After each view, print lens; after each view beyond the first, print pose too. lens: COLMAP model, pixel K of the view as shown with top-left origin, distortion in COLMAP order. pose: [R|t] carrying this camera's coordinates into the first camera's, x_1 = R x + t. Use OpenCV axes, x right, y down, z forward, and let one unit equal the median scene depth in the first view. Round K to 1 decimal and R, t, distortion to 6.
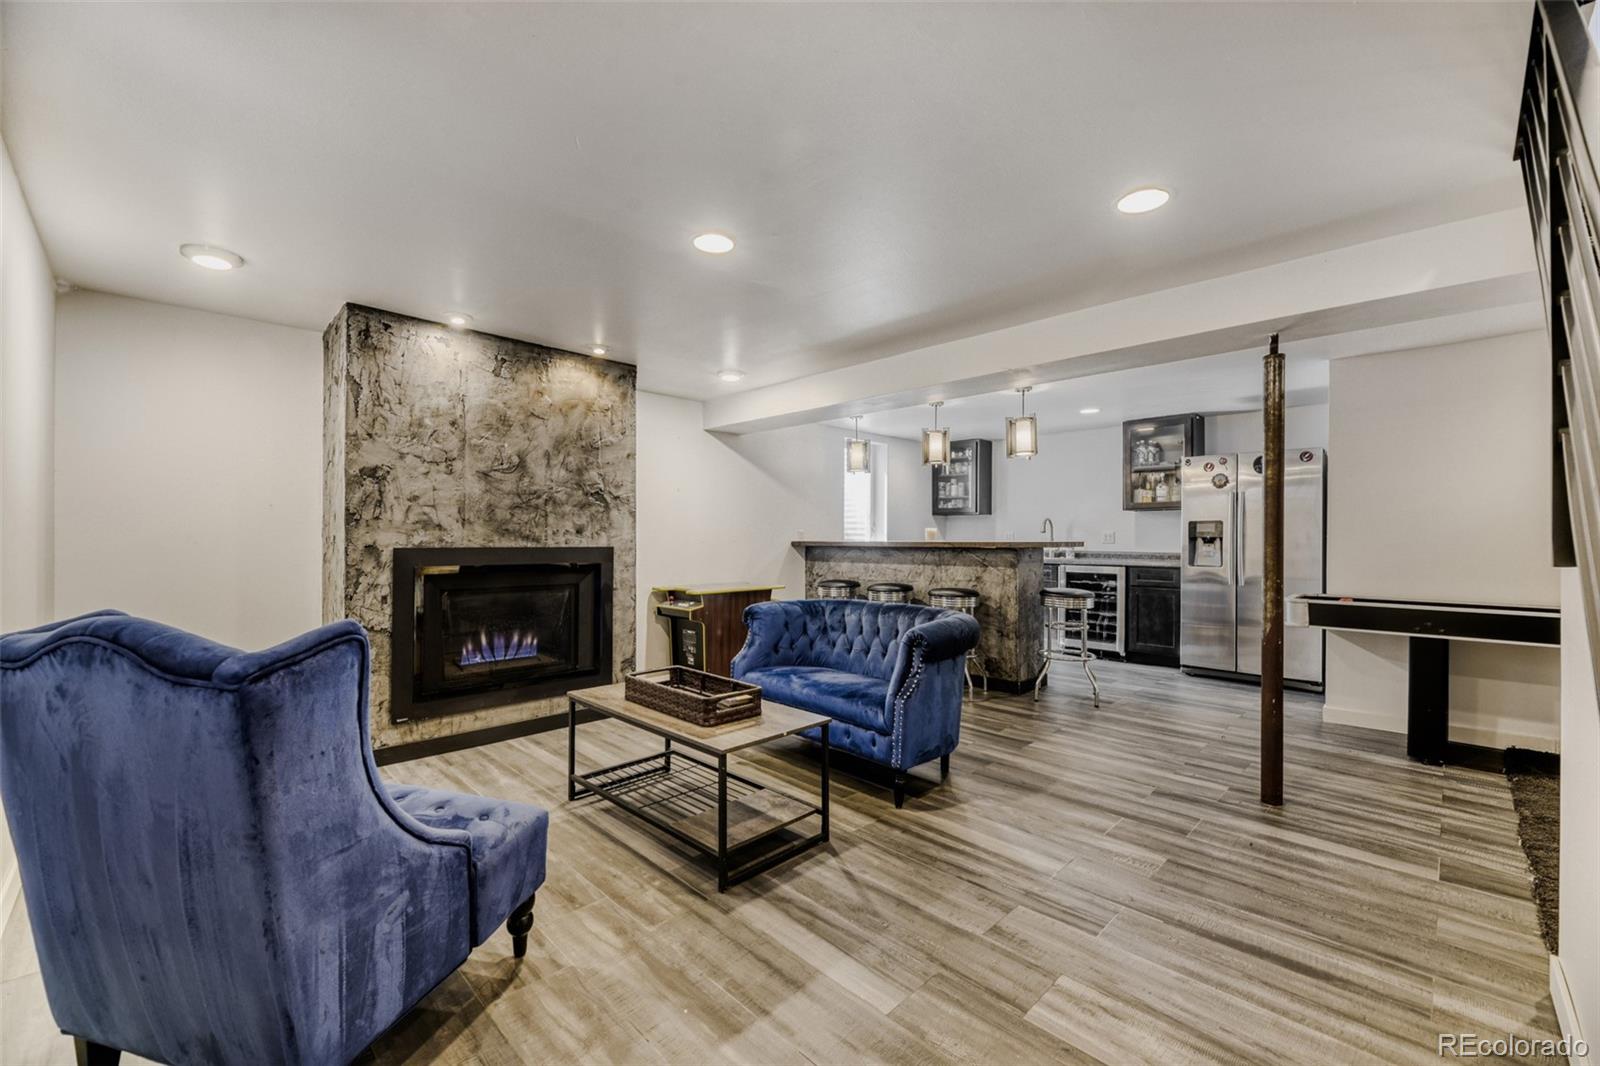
lens RADIAL K [[651.6, 0, 798.4], [0, 651.6, 539.8], [0, 0, 1]] dist [-0.008147, -0.000752]
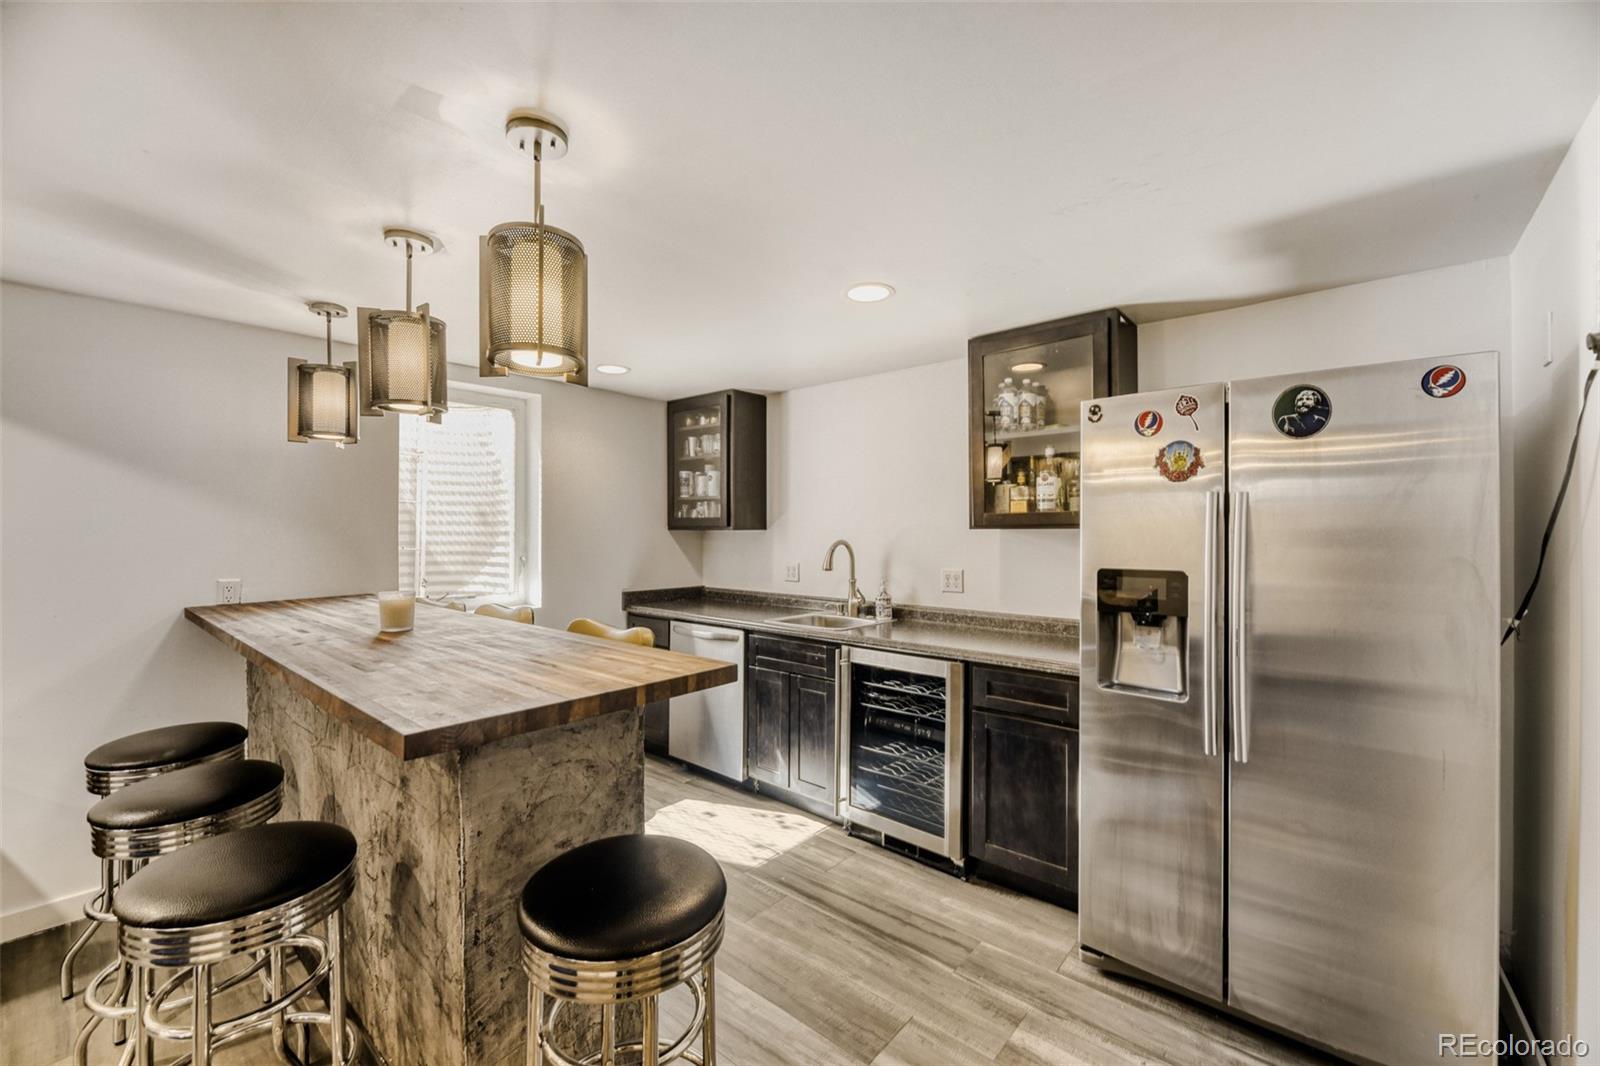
lens RADIAL K [[651.6, 0, 801.8], [0, 651.6, 531.6], [0, 0, 1]] dist [-0.008147, -0.000752]
pose [[0.996062, -0.001710, 0.088648, 0.383809], [0.002241, 0.999980, -0.005887, -0.046469], [-0.088636, 0.006063, 0.996046, 0.618875]]
